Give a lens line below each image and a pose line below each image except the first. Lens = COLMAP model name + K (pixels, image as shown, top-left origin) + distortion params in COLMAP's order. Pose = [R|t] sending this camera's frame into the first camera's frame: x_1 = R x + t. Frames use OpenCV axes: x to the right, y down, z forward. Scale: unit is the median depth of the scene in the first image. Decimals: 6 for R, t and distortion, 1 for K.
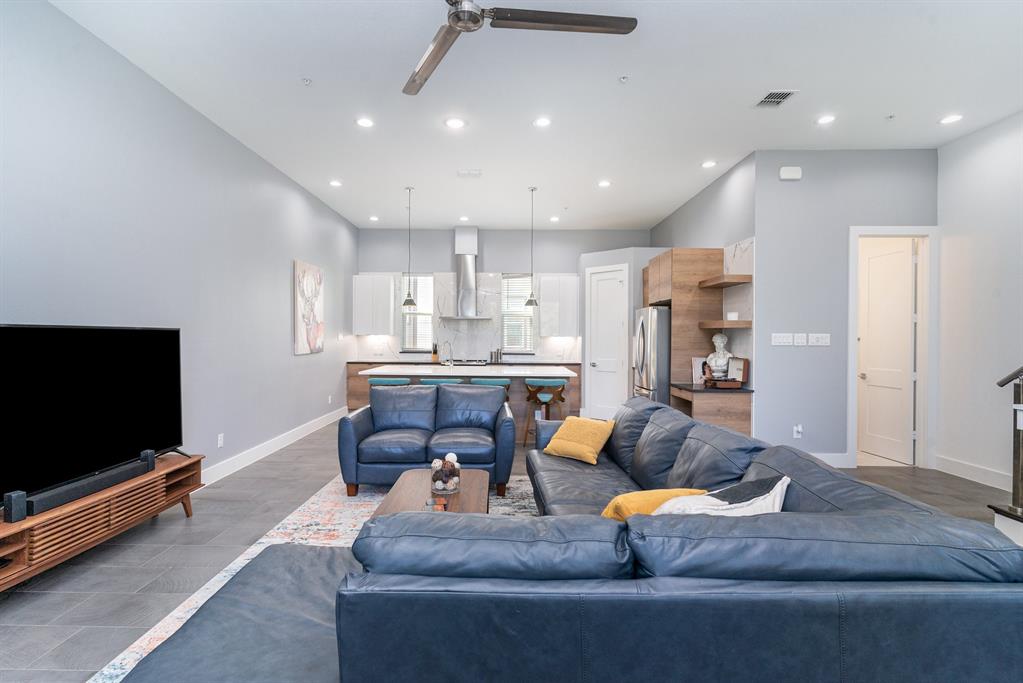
lens RADIAL K [[490.4, 0, 500.7], [0, 490.4, 339.3], [0, 0, 1]] dist [0.000424, -0.000024]
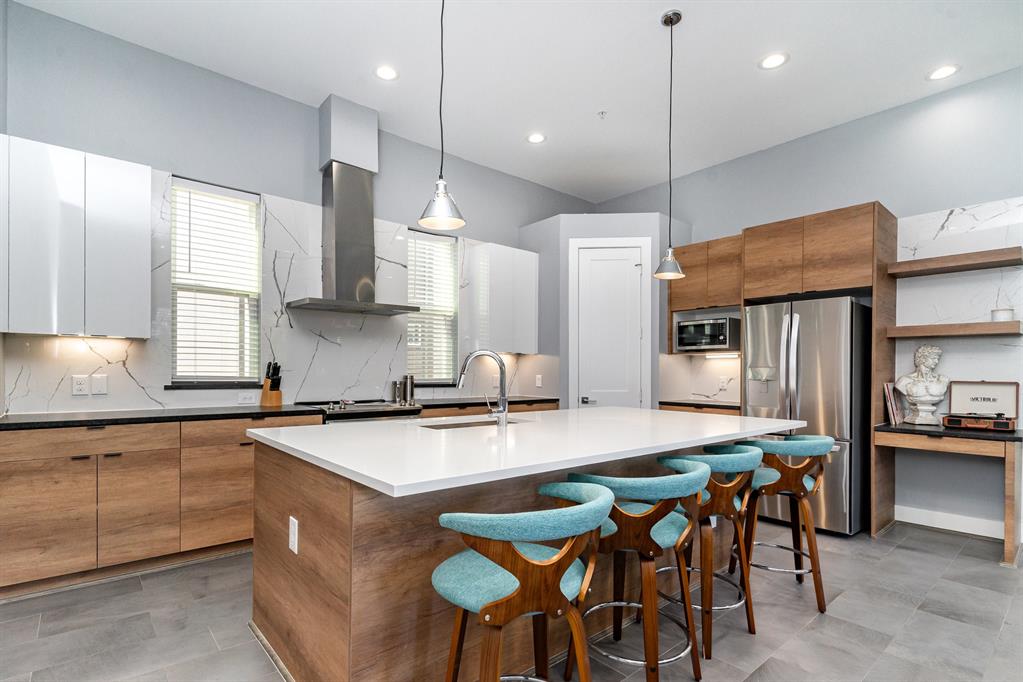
lens RADIAL K [[497.2, 0, 502.9], [0, 497.2, 371.4], [0, 0, 1]] dist [0.003590, 0.000391]
pose [[0.755724, -0.001215, 0.654889, -0.393374], [0.000067, 0.999998, 0.001777, 0.021323], [-0.654890, -0.001299, 0.755723, 0.837285]]
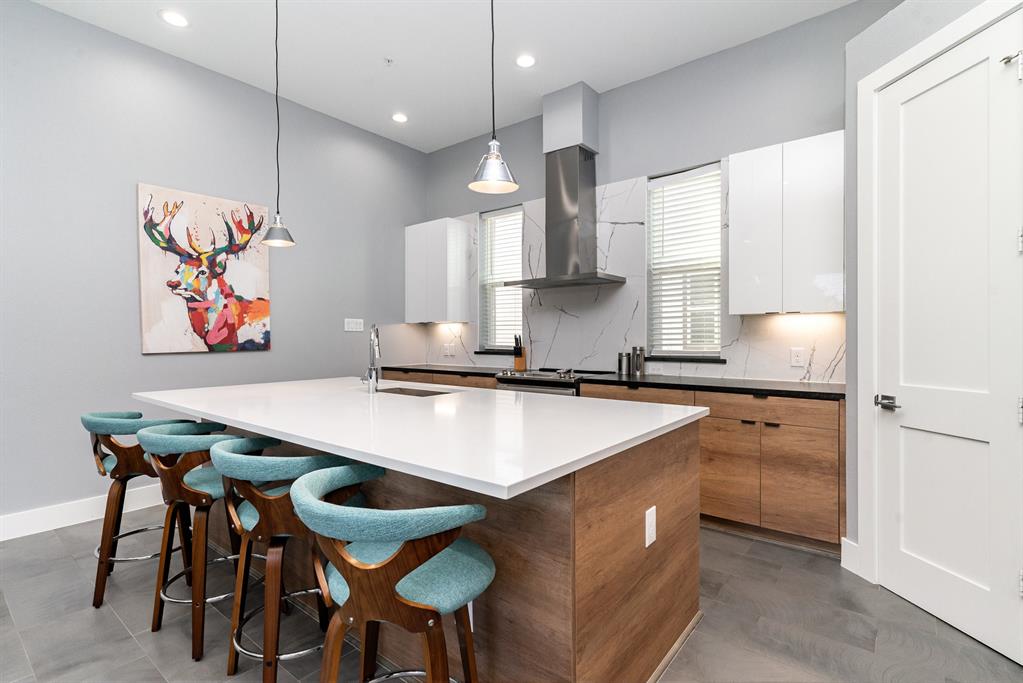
lens RADIAL K [[490.4, 0, 500.7], [0, 490.4, 339.3], [0, 0, 1]] dist [0.000424, -0.000024]
pose [[0.781825, -0.004536, -0.623482, 0.264706], [0.003605, 0.999990, -0.002755, 0.019848], [0.623488, -0.000094, 0.781833, 0.873007]]
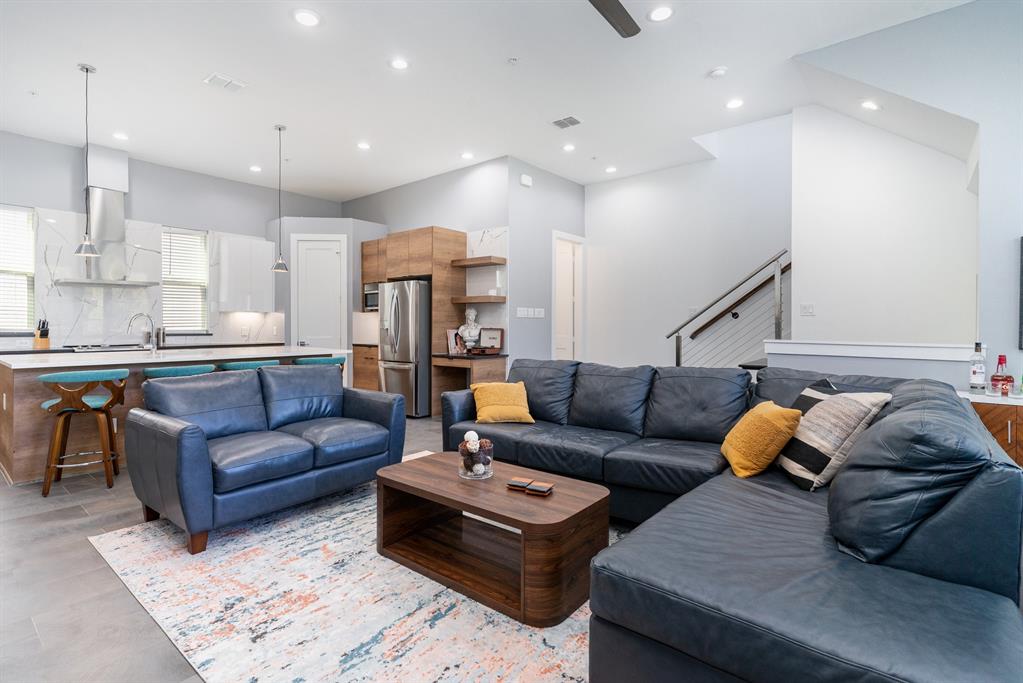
lens RADIAL K [[495.3, 0, 502.0], [0, 495.3, 322.8], [0, 0, 1]] dist [-0.001490, -0.000349]
pose [[0.632013, -0.003490, 0.774950, -0.379254], [0.006378, 0.999979, -0.000698, 0.023584], [-0.774932, 0.005384, 0.632022, 0.215918]]
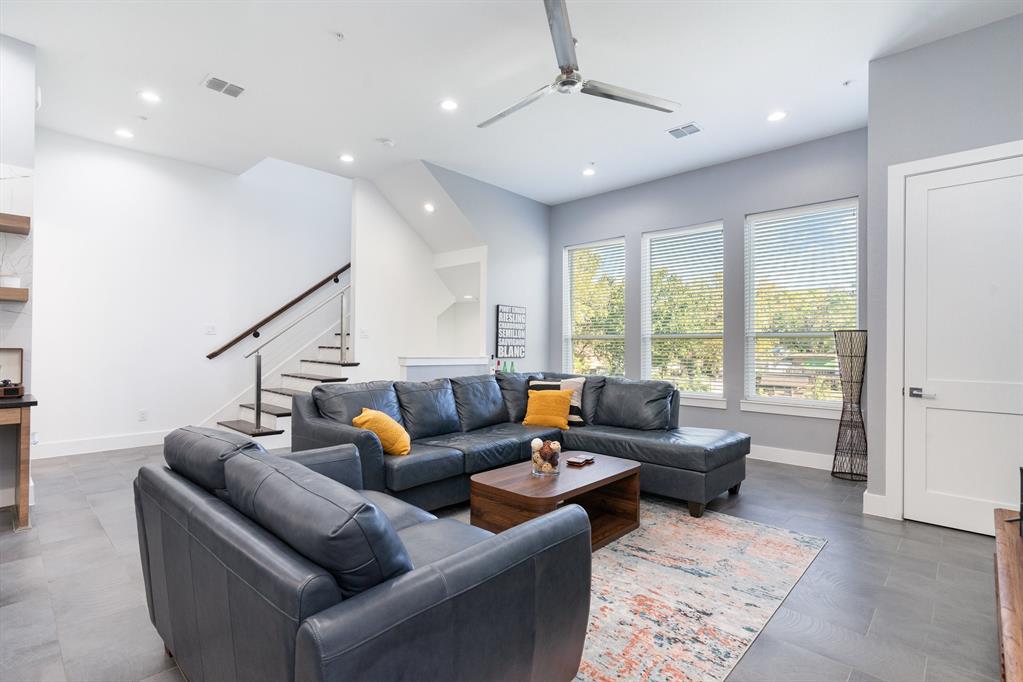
lens RADIAL K [[483.9, 0, 497.9], [0, 483.9, 339.8], [0, 0, 1]] dist [-0.000779, 0.000298]
pose [[-0.728122, -0.005784, 0.685423, -0.368742], [-0.012894, 0.999903, -0.005260, 0.020620], [-0.685326, -0.012668, -0.728126, 0.915420]]
